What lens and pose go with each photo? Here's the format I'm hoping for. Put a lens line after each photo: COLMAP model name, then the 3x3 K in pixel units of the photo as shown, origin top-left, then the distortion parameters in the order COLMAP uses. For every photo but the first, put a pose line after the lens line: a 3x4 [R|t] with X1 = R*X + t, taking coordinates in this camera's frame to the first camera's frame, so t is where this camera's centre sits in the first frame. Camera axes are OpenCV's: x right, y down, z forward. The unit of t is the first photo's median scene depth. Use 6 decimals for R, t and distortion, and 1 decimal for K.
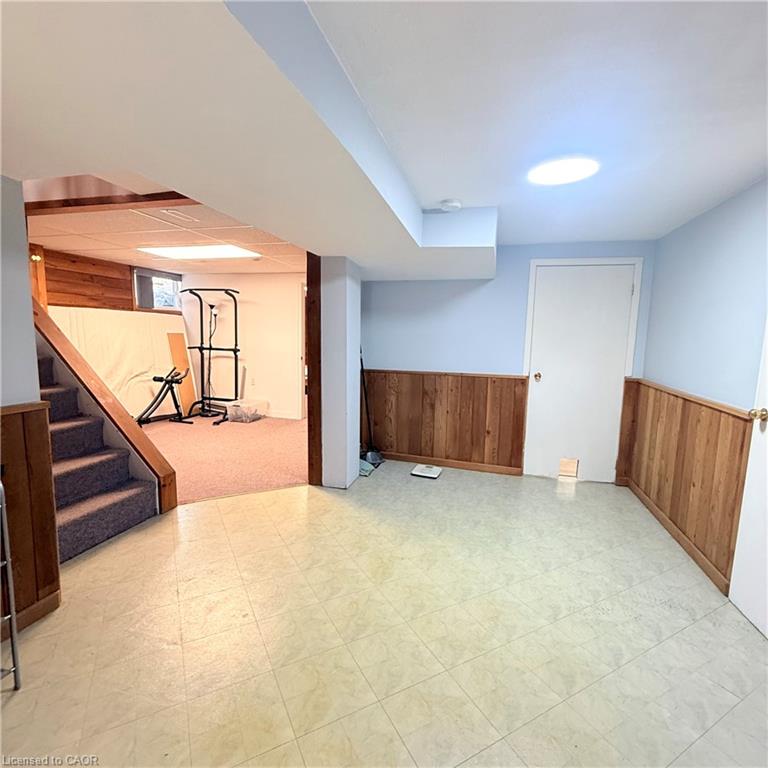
lens RADIAL K [[409.9, 0, 379.8], [0, 409.9, 381.0], [0, 0, 1]] dist [0.004281, 0.000188]
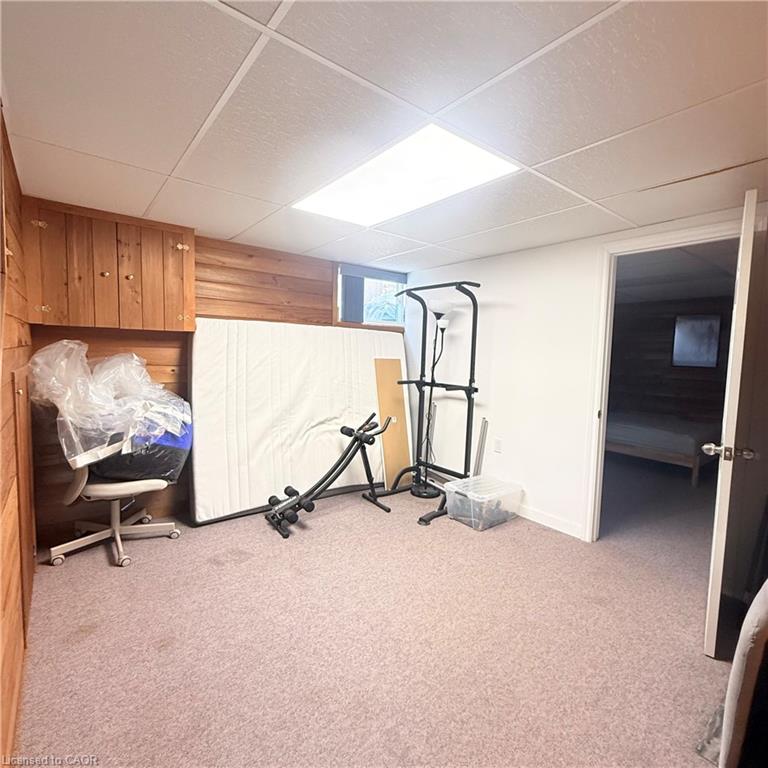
lens RADIAL K [[409.9, 0, 382.4], [0, 409.9, 379.9], [0, 0, 1]] dist [0.004281, 0.000188]
pose [[0.807683, 0.037074, -0.588451, -0.115953], [-0.076512, 0.996173, -0.042256, -0.054632], [0.584632, 0.079153, 0.807428, 0.468343]]
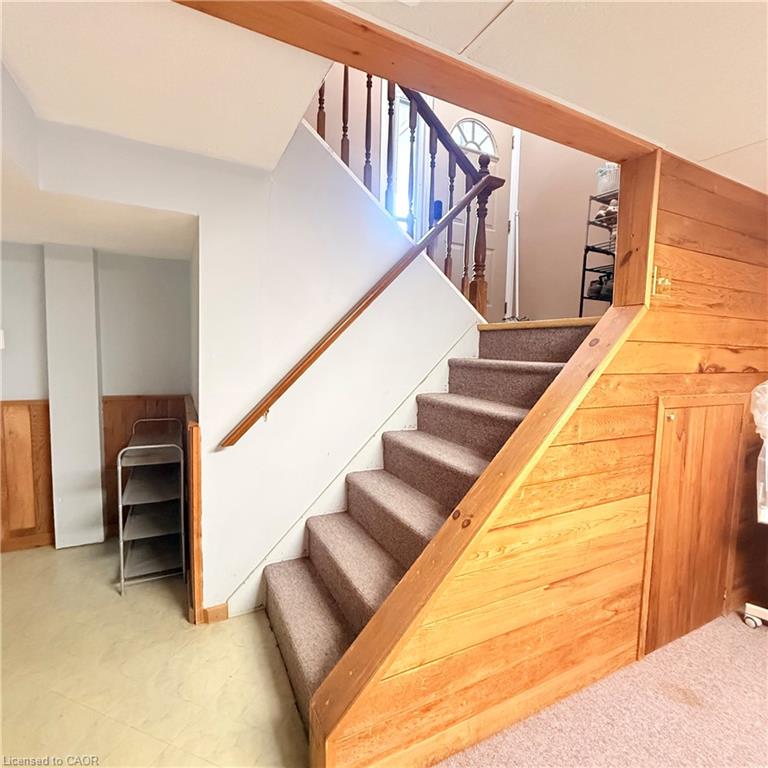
lens RADIAL K [[409.9, 0, 385.4], [0, 409.9, 384.1], [0, 0, 1]] dist [0.004281, 0.000188]
pose [[-0.736509, 0.010046, -0.676353, -0.140123], [-0.125519, 0.980494, 0.151247, -0.075664], [0.664680, 0.196290, -0.720882, 0.599720]]
